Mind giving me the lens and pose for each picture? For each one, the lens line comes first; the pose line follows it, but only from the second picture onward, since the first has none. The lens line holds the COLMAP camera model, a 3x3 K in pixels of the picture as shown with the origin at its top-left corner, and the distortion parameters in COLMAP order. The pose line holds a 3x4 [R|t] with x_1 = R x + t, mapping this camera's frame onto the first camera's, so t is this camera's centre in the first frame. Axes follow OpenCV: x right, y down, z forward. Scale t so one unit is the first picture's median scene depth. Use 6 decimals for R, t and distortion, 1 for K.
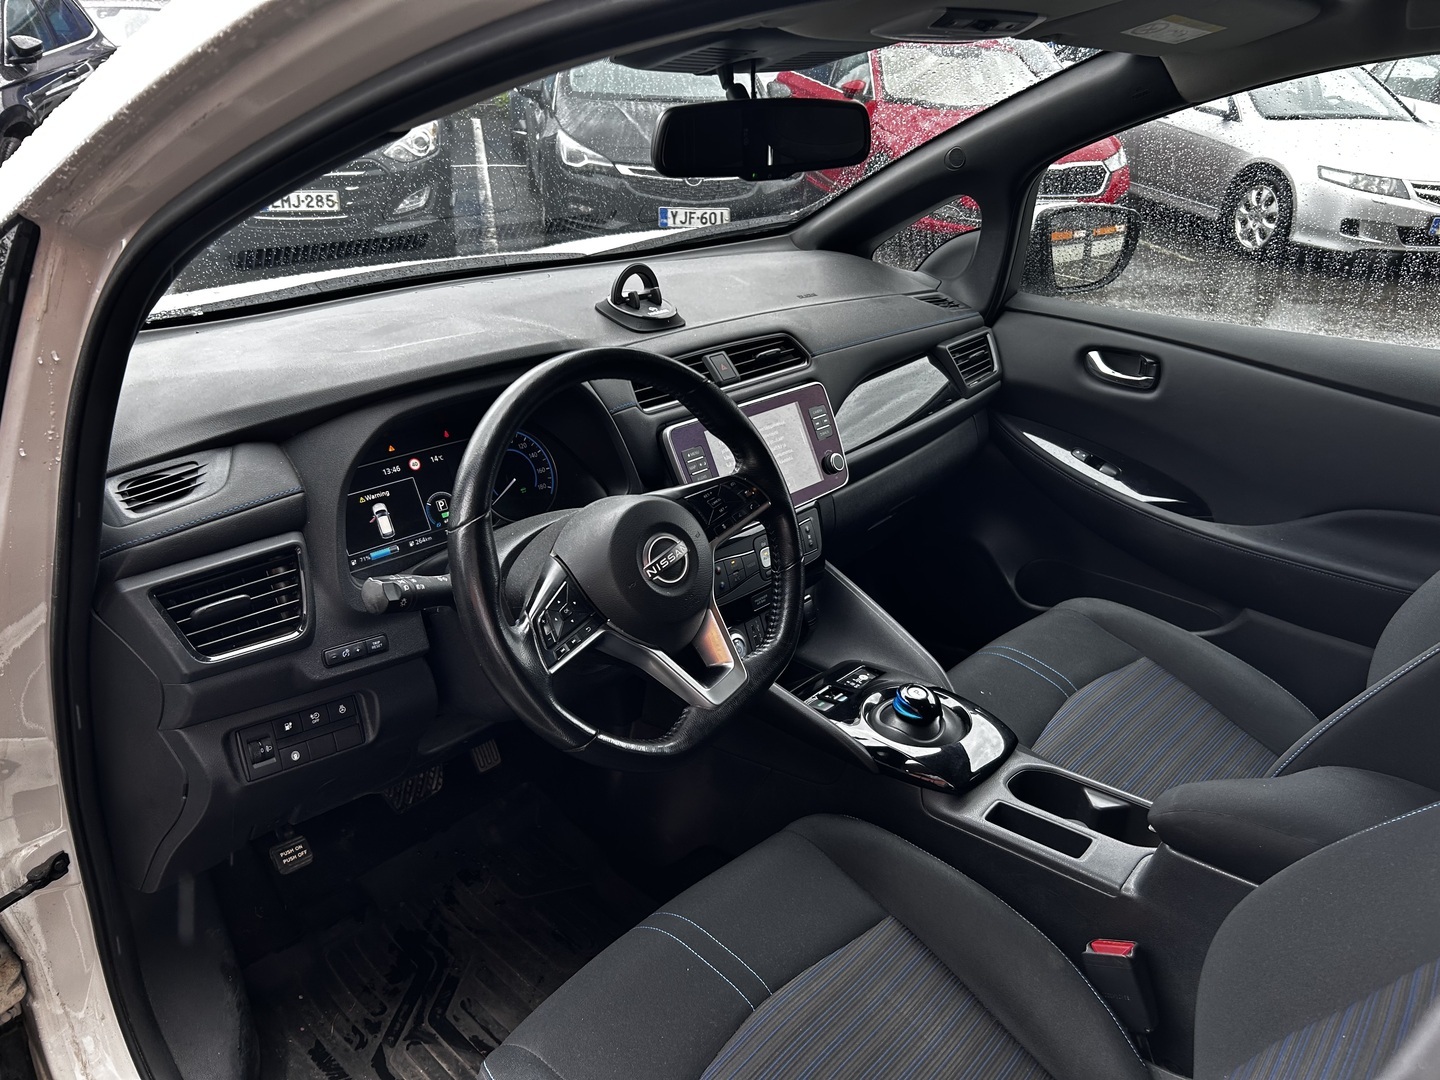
lens RADIAL K [[1083.2, 0, 720.0], [0, 1083.2, 540.0], [0, 0, 1]] dist [-0.062402, -0.000965]
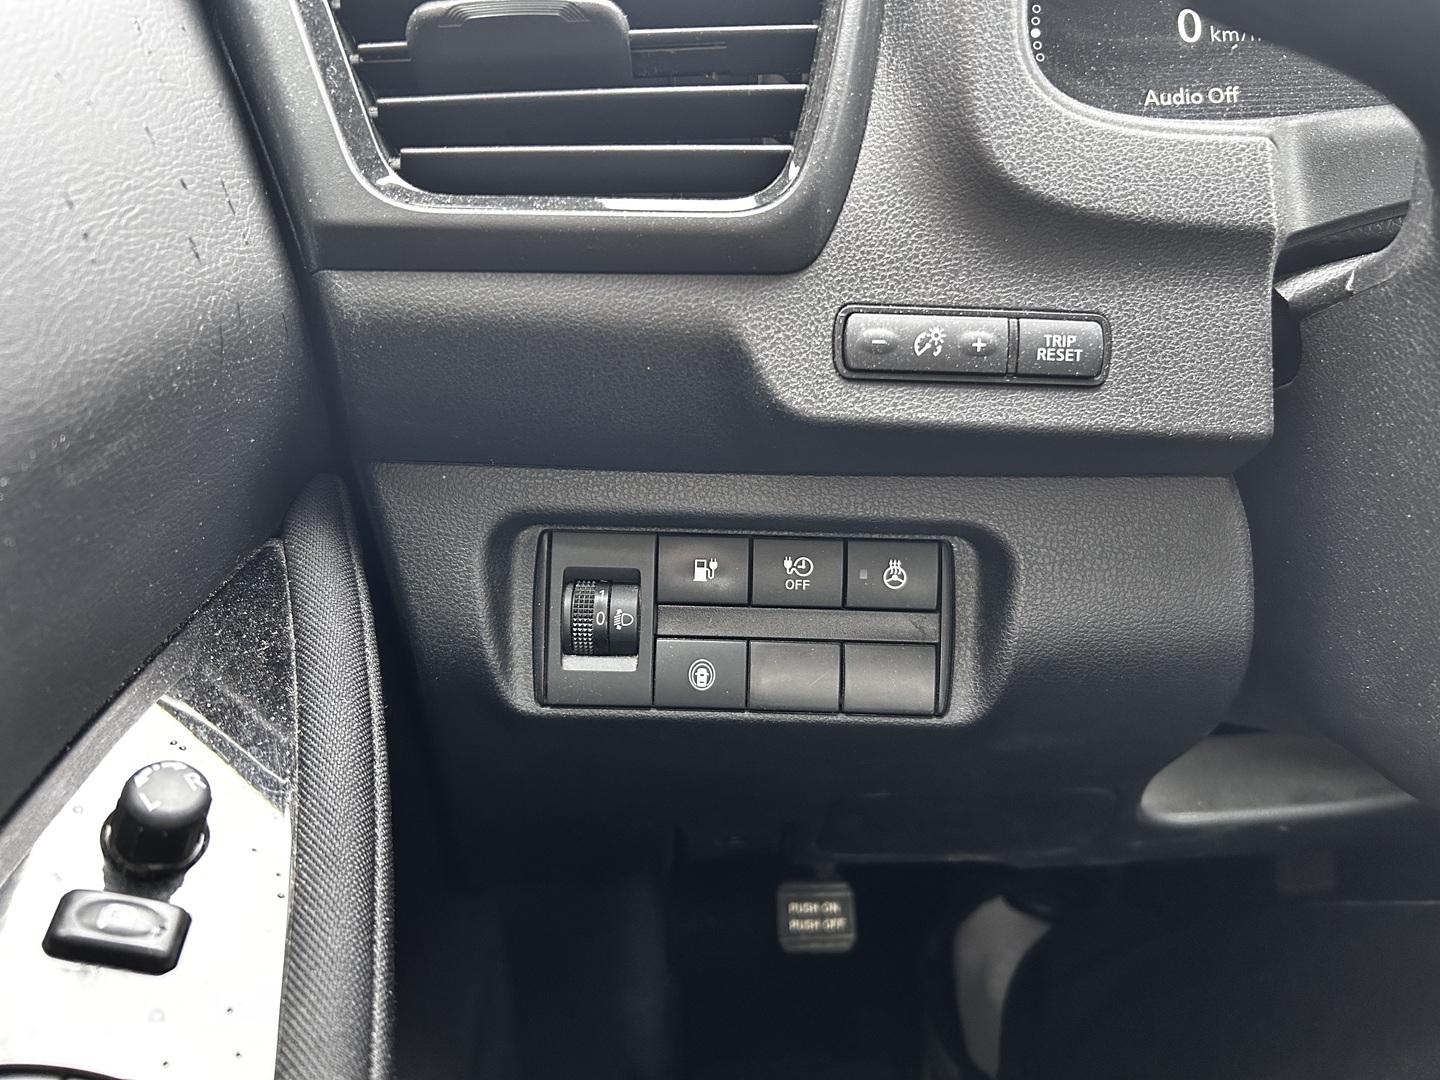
lens RADIAL K [[1083.2, 0, 720.0], [0, 1083.2, 540.0], [0, 0, 1]] dist [-0.062402, -0.000965]
pose [[0.718187, 0.216979, -0.661156, -0.165136], [-0.220924, 0.972083, 0.079039, 0.113903], [0.659848, 0.089301, 0.746073, 0.627502]]
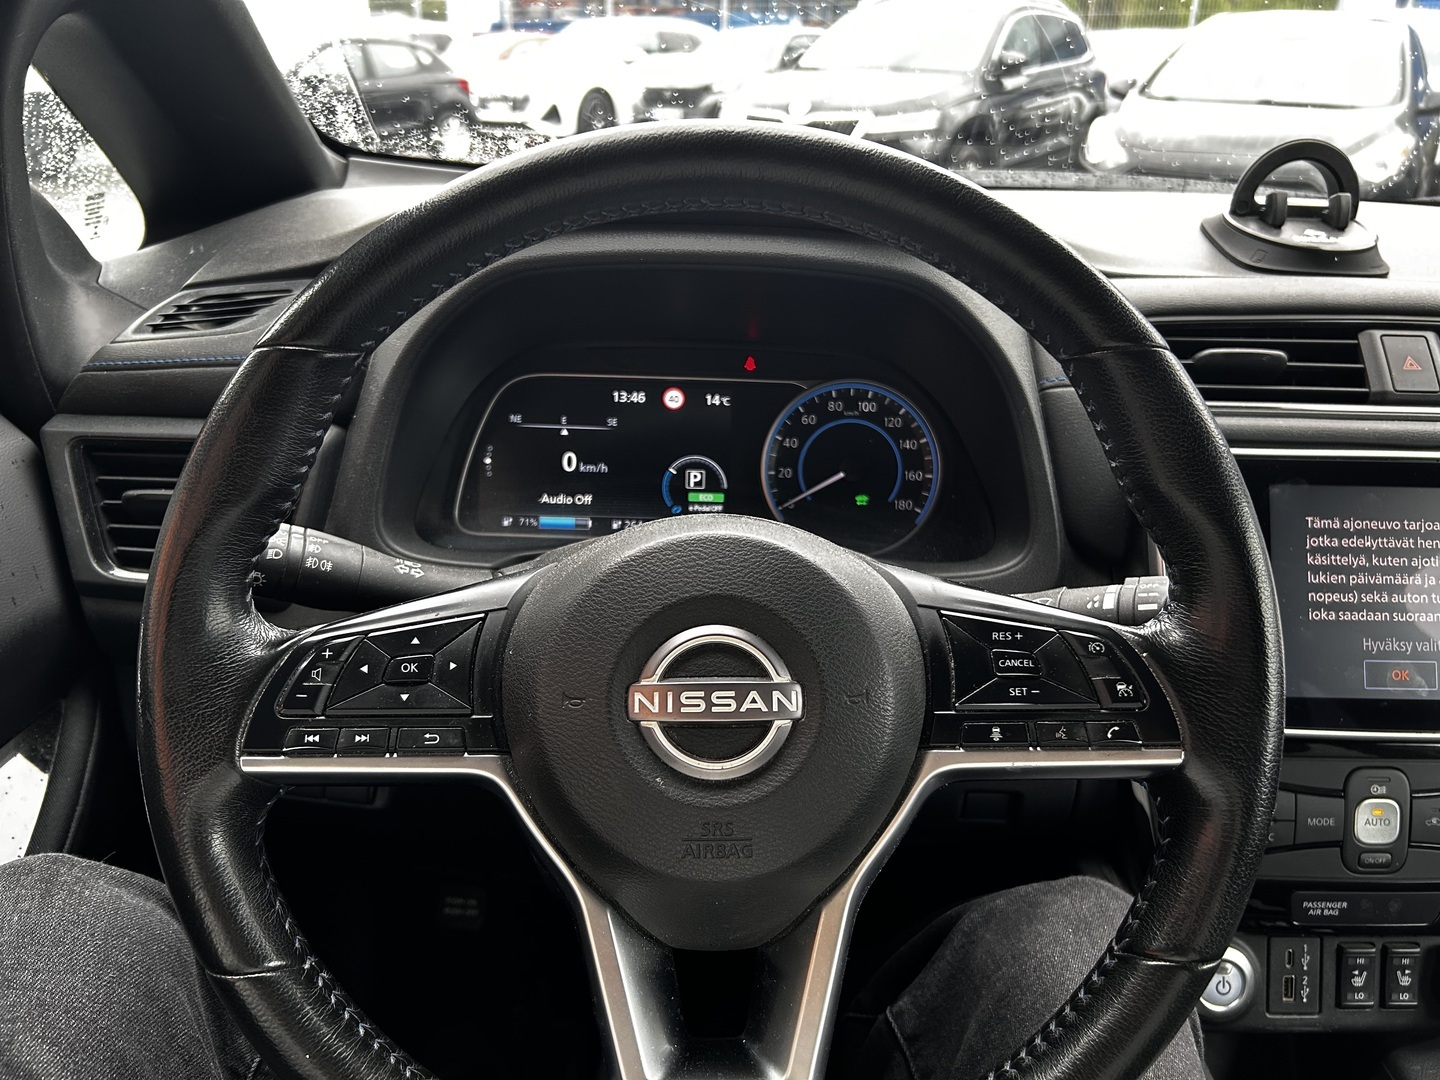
lens RADIAL K [[1072.6, 0, 720.0], [0, 1072.6, 540.0], [0, 0, 1]] dist [0.023914, 0.002335]
pose [[0.677790, 0.275109, -0.681848, 0.140997], [-0.305195, 0.948965, 0.079505, -0.047900], [0.668922, 0.154209, 0.727161, 0.563261]]
